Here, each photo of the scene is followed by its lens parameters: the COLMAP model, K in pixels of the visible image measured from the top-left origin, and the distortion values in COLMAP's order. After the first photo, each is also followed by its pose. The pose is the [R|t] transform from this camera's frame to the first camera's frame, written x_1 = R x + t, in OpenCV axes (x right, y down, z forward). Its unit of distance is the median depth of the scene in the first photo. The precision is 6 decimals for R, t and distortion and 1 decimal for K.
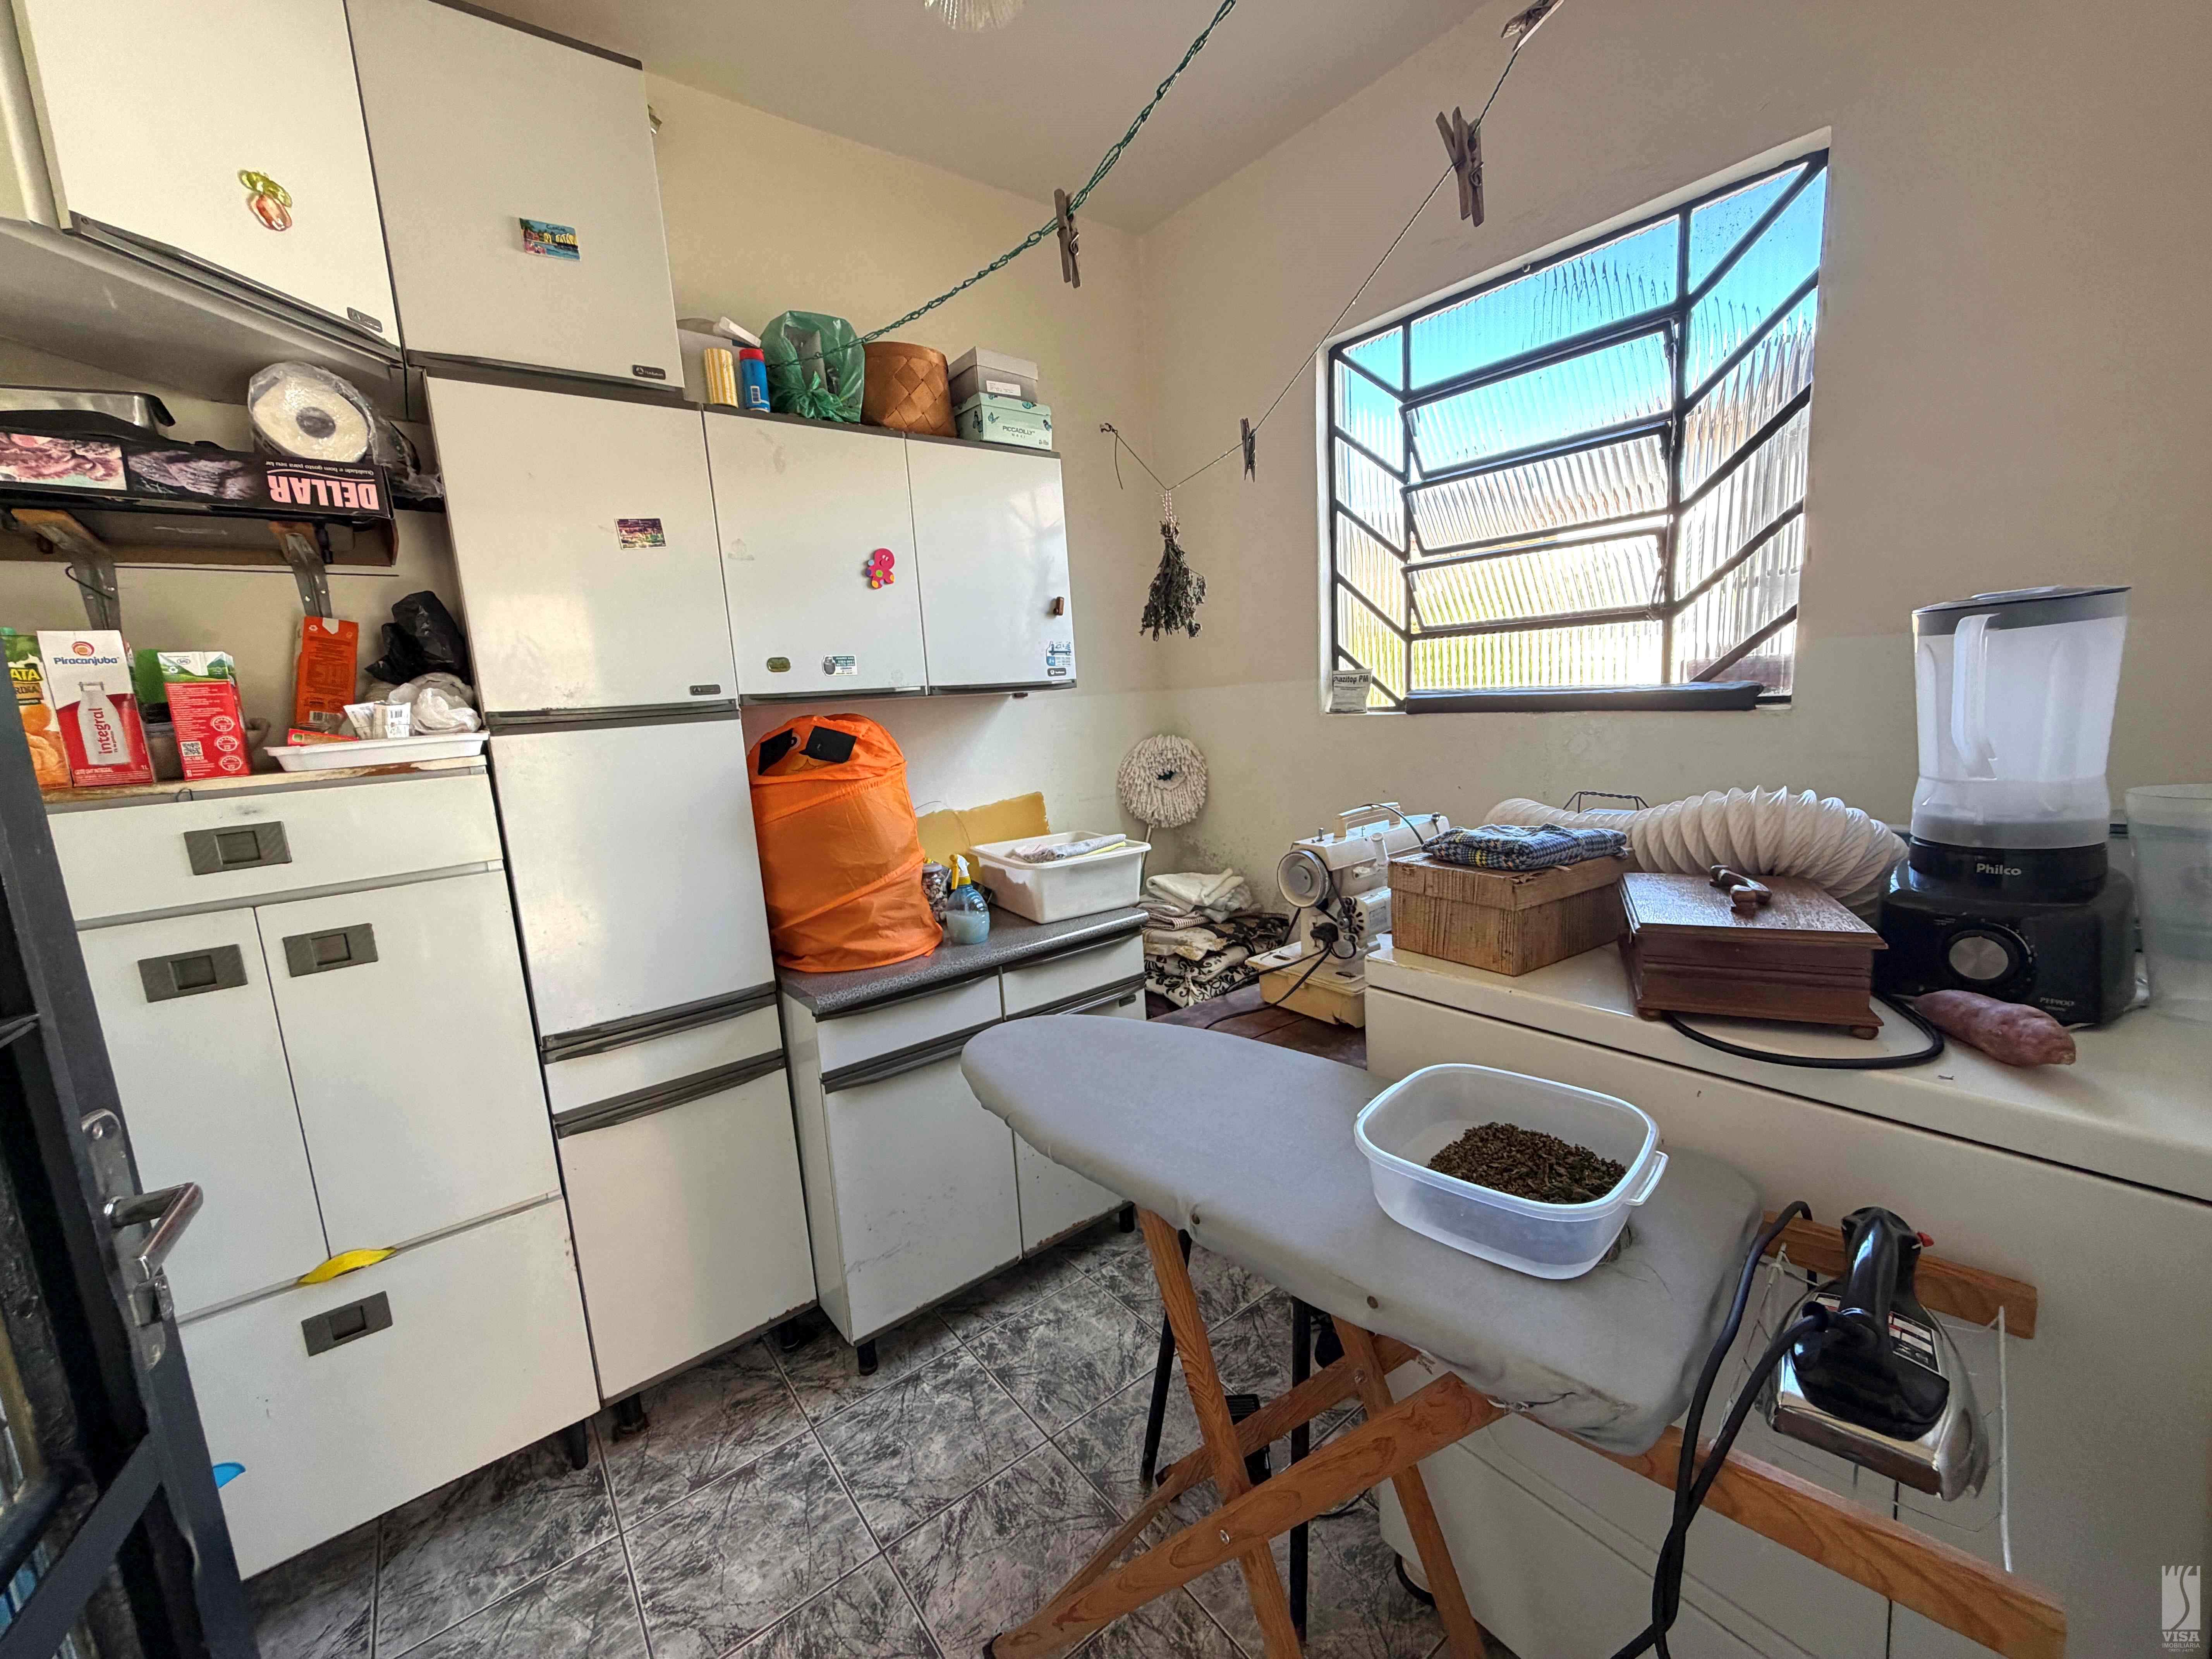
lens RADIAL K [[881.0, 0, 1104.6], [0, 881.0, 827.7], [0, 0, 1]] dist [-0.000801, 0.000116]
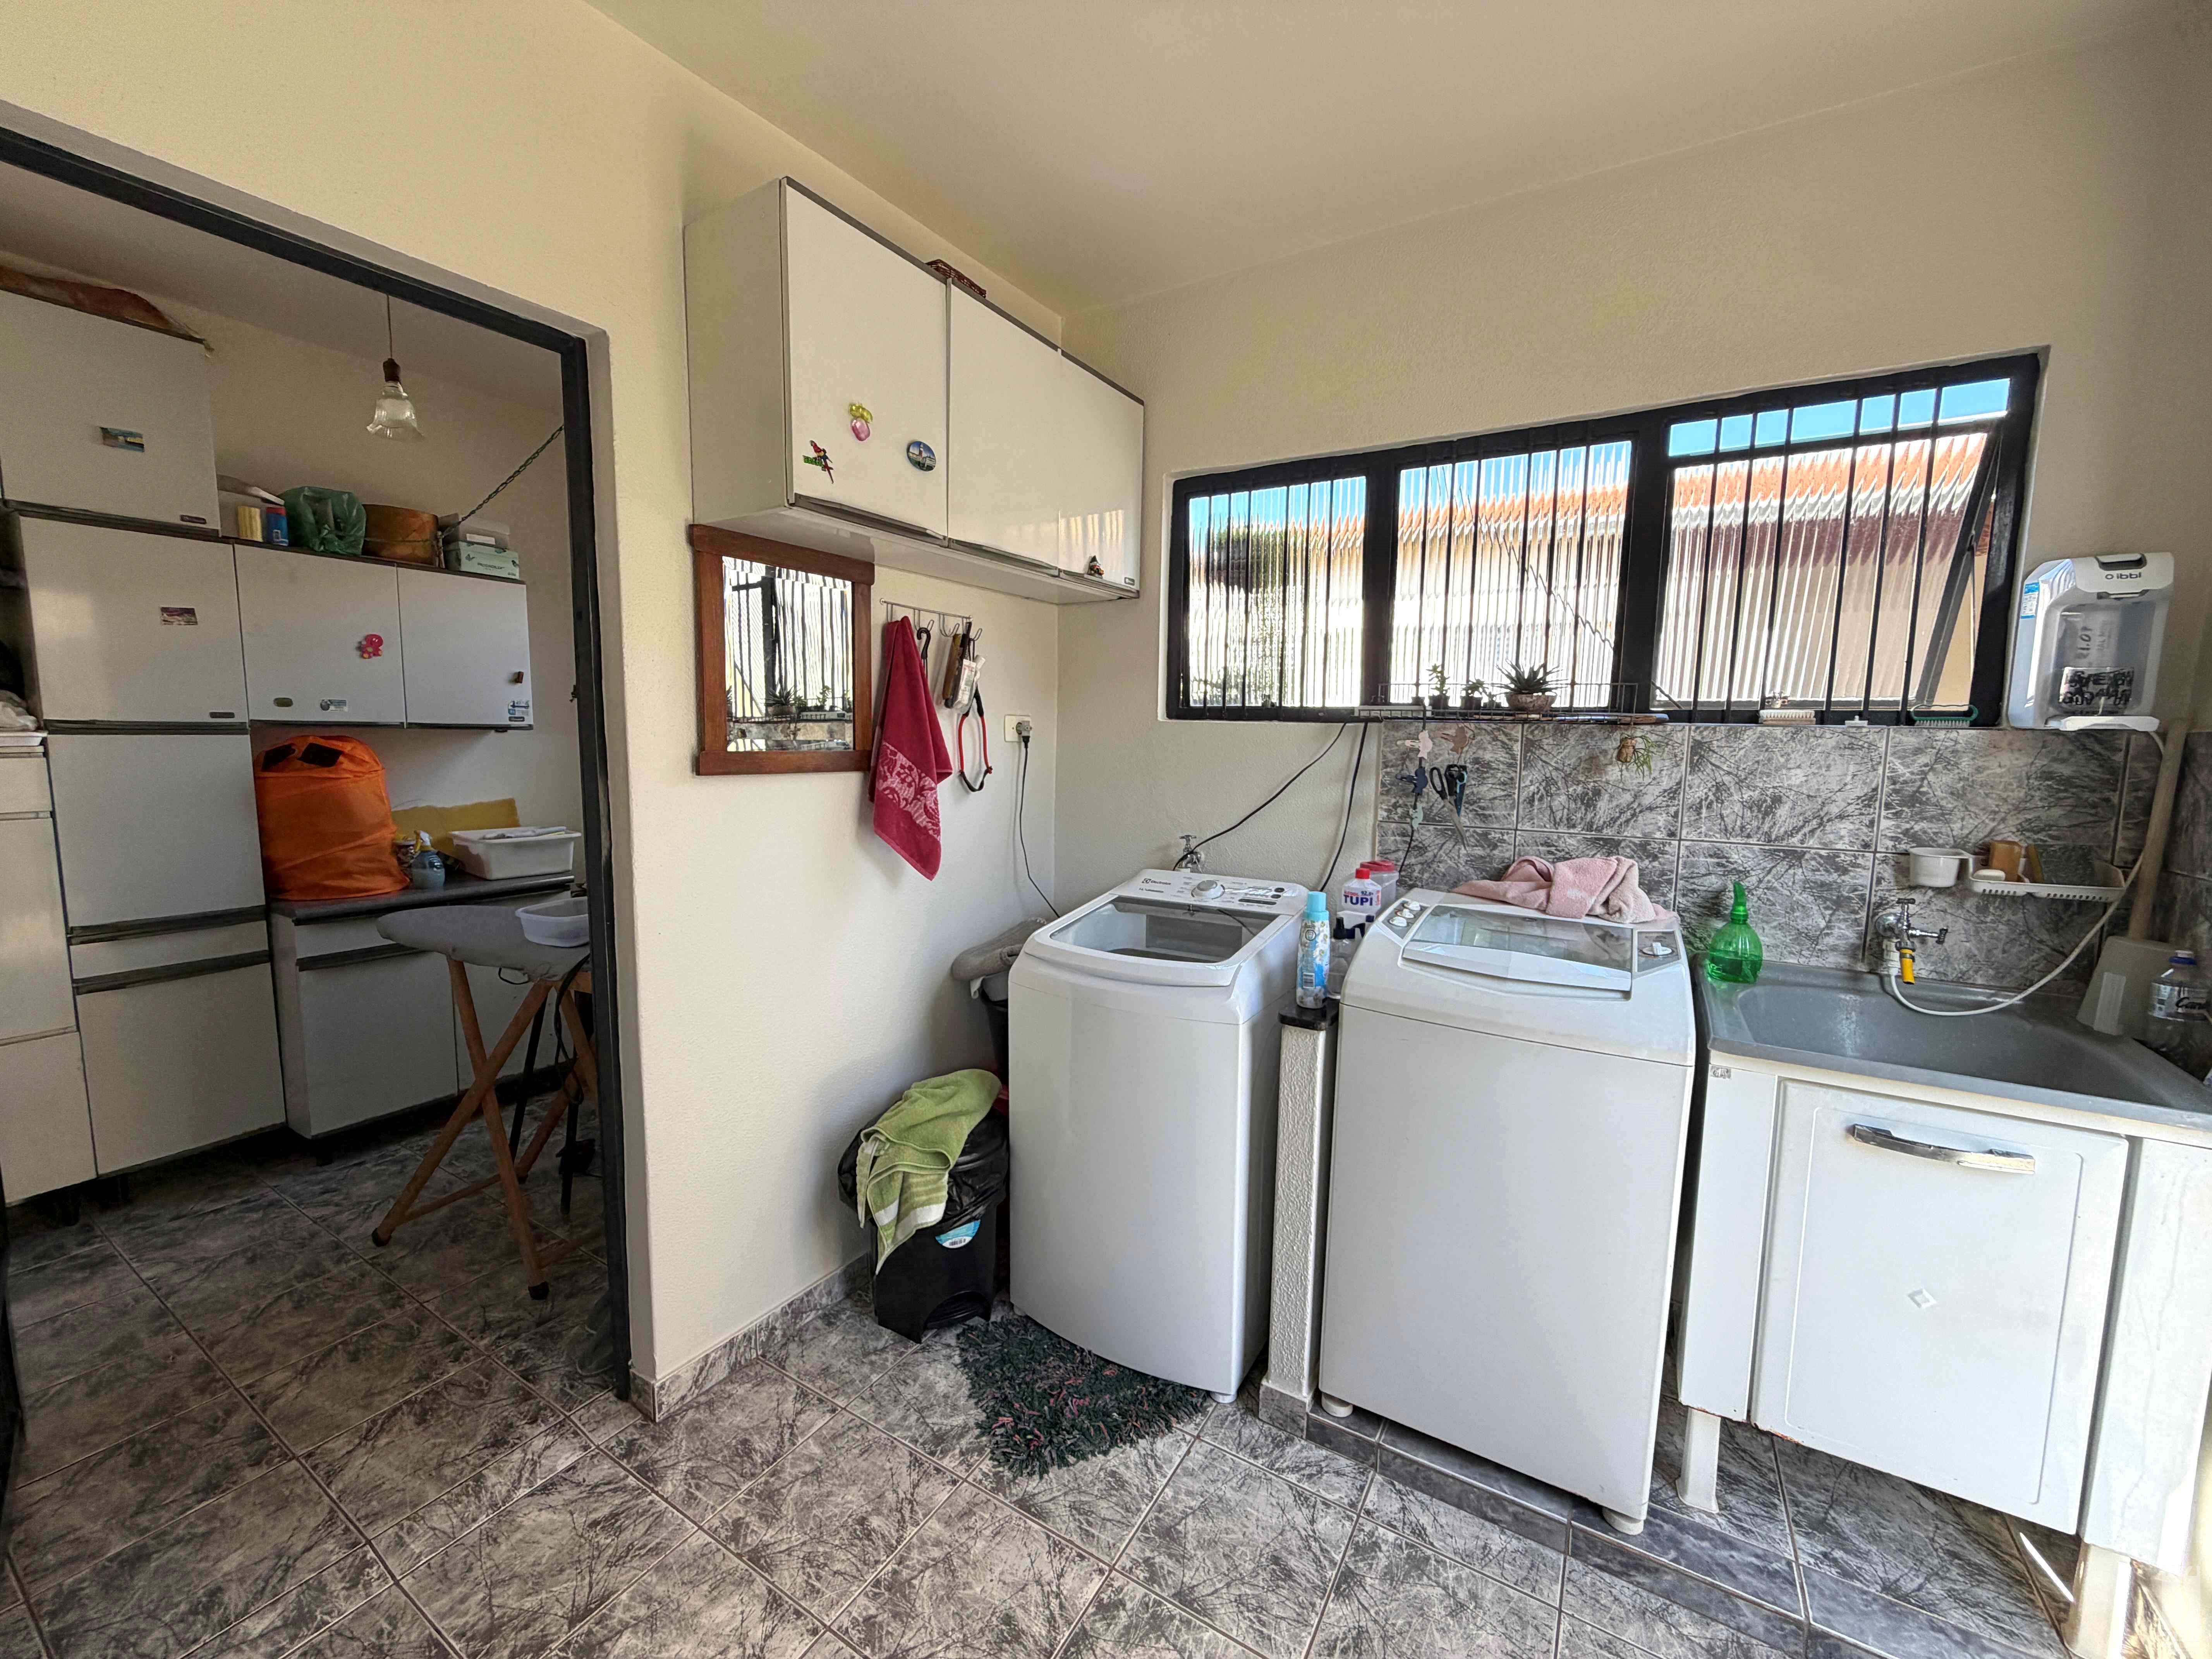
lens RADIAL K [[881.0, 0, 1104.6], [0, 881.0, 827.7], [0, 0, 1]] dist [-0.000801, 0.000116]
pose [[0.931798, 0.044325, 0.360260, 0.438735], [-0.027566, 0.998291, -0.051529, 0.079077], [-0.361928, 0.038084, 0.931428, -0.985066]]
